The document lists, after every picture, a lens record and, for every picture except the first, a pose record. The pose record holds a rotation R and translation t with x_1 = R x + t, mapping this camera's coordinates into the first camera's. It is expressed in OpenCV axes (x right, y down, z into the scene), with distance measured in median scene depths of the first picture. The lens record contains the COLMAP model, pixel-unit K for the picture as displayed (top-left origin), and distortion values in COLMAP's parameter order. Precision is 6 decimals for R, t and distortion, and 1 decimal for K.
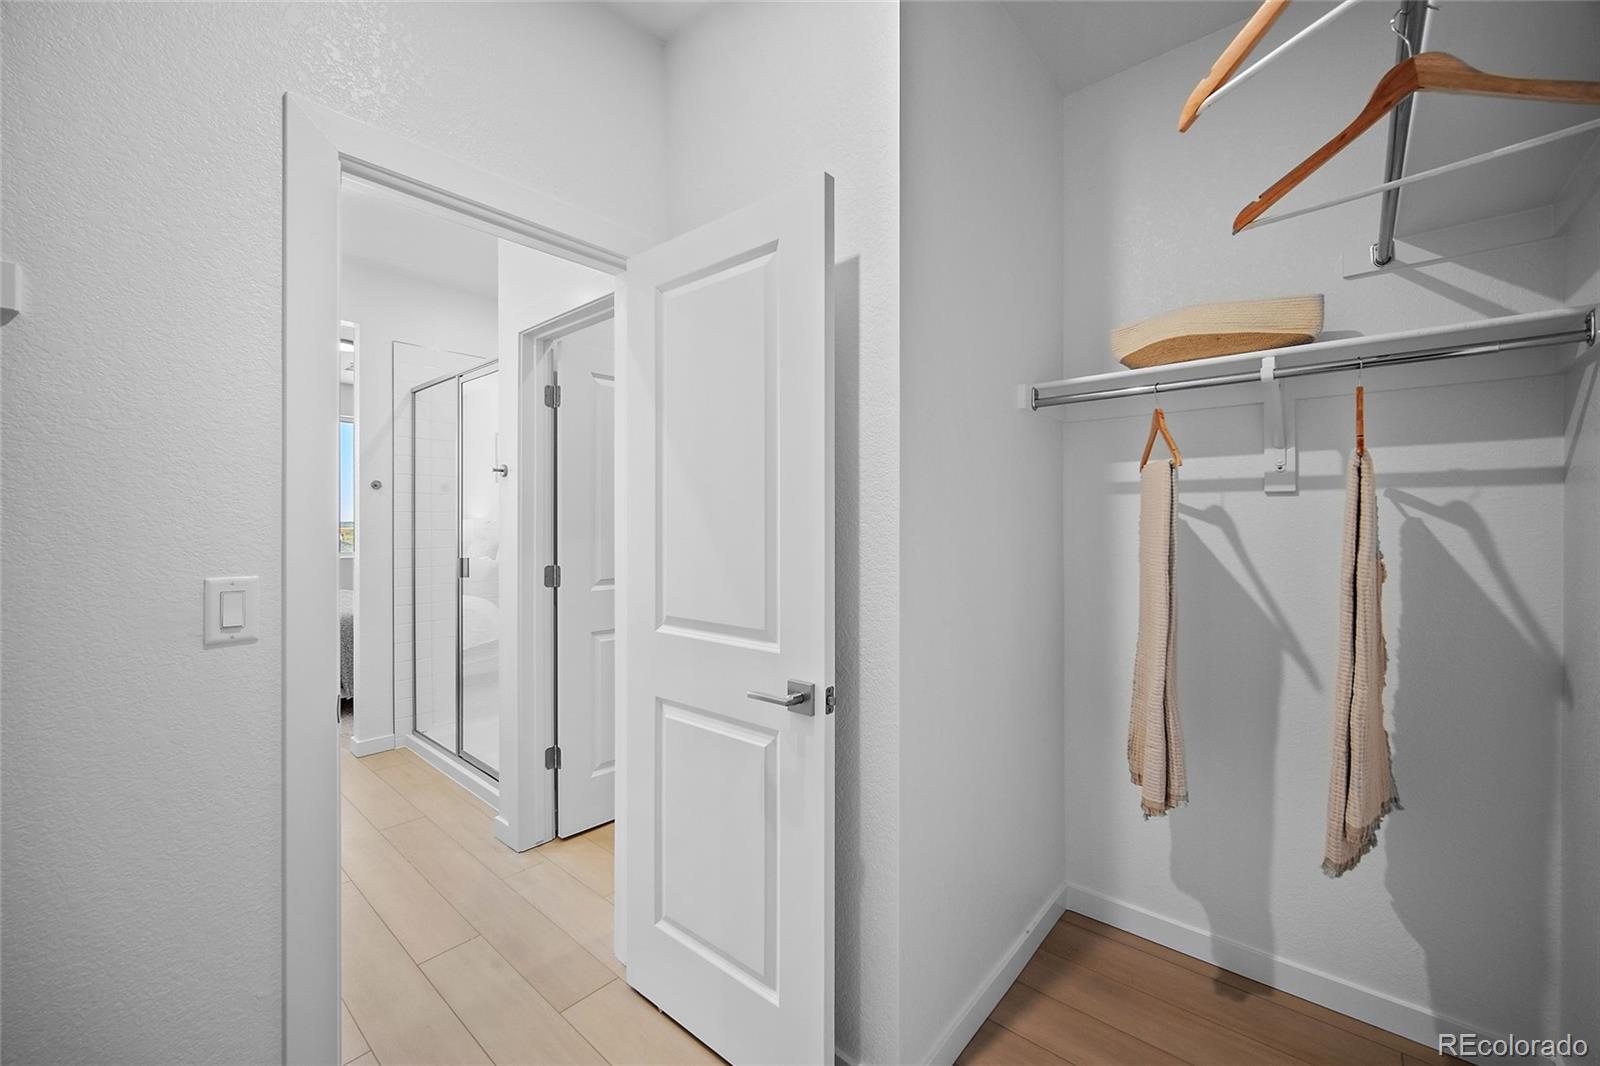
lens RADIAL K [[633.9, 0, 806.4], [0, 633.9, 522.6], [0, 0, 1]] dist [0.000073, 0.000097]
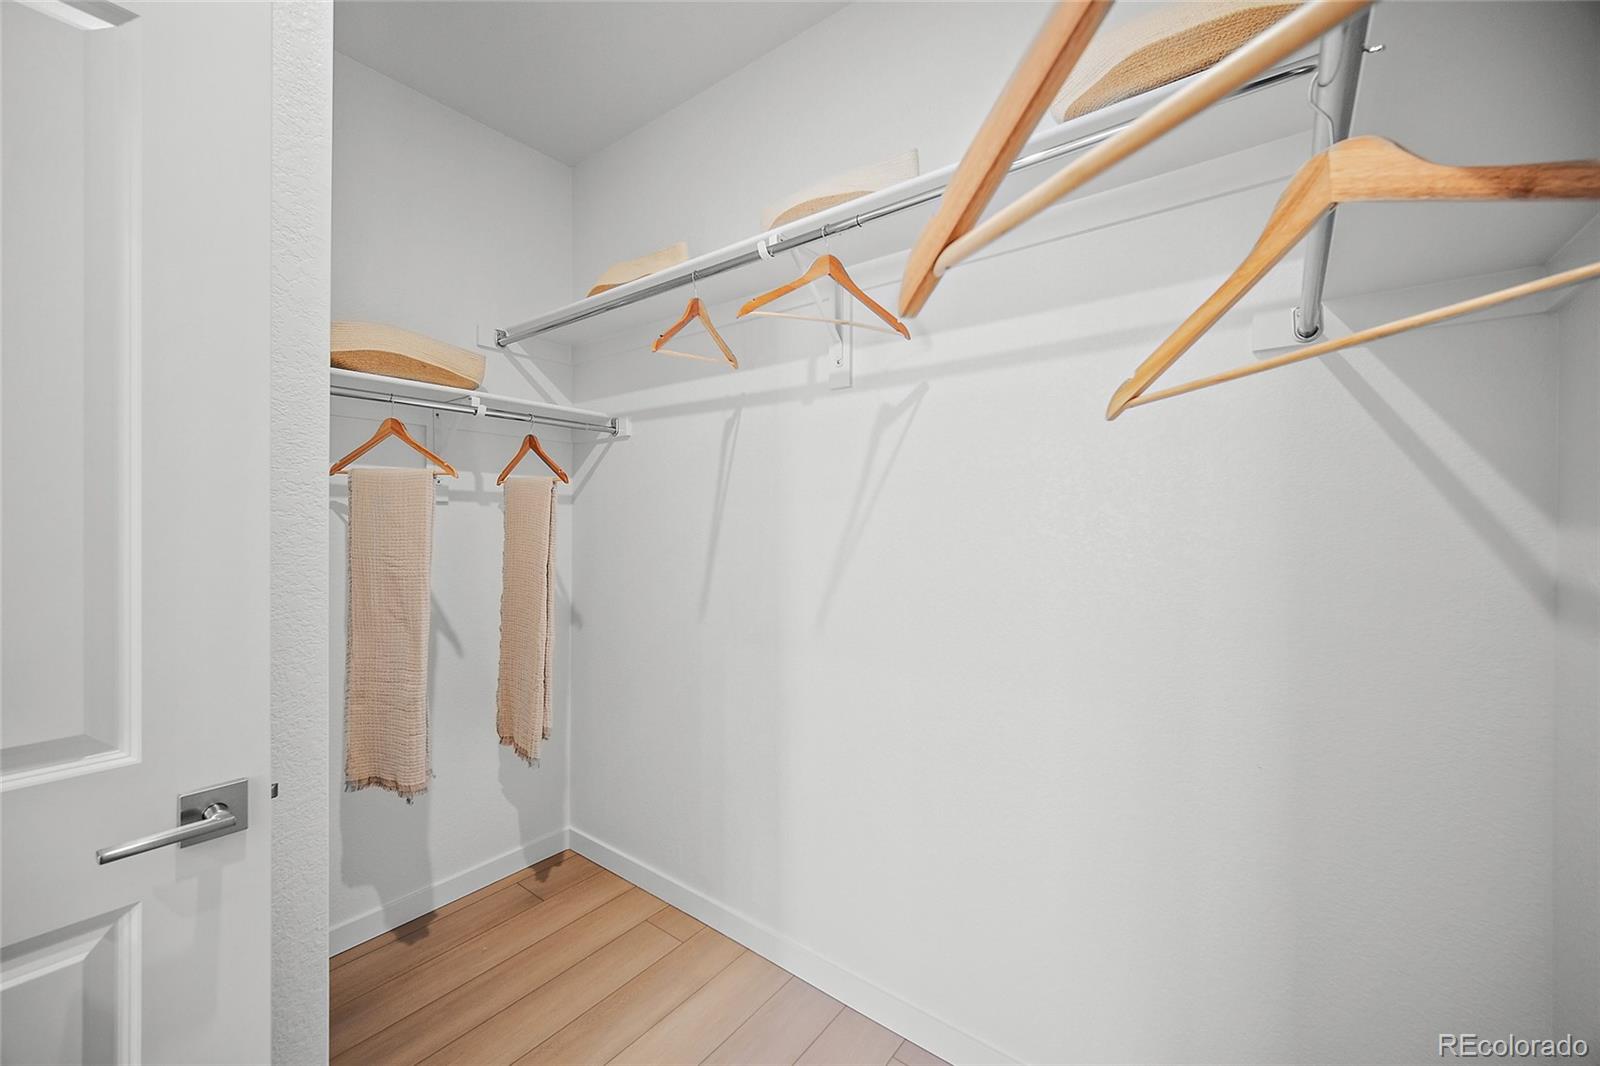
lens RADIAL K [[633.9, 0, 804.5], [0, 633.9, 531.6], [0, 0, 1]] dist [0.000073, 0.000097]
pose [[-0.065632, -0.008706, 0.997806, -0.560616], [0.002995, 0.999956, 0.008922, 0.000941], [-0.997839, 0.003574, -0.065603, 0.402987]]
